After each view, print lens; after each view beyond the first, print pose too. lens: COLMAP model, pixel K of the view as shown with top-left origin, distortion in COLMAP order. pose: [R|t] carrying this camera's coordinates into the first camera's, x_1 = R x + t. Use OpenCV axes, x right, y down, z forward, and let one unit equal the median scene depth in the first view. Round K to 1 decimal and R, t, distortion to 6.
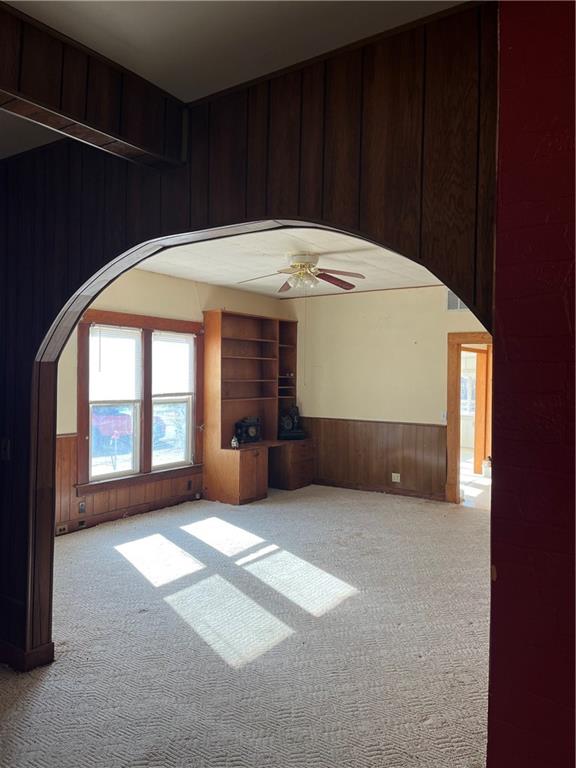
lens RADIAL K [[576.7, 0, 286.5], [0, 576.7, 378.8], [0, 0, 1]] dist [0.038703, -0.027293]
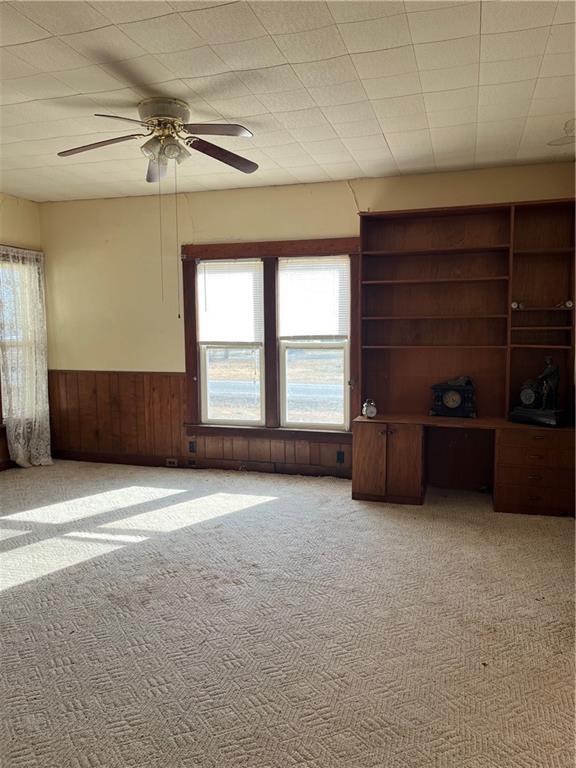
lens RADIAL K [[576.7, 0, 283.9], [0, 576.7, 384.8], [0, 0, 1]] dist [0.038703, -0.027293]
pose [[0.298325, 0.083020, -0.950847, 0.588597], [0.005223, 0.996053, 0.088606, 0.023310], [0.954450, -0.031399, 0.296714, 0.785100]]
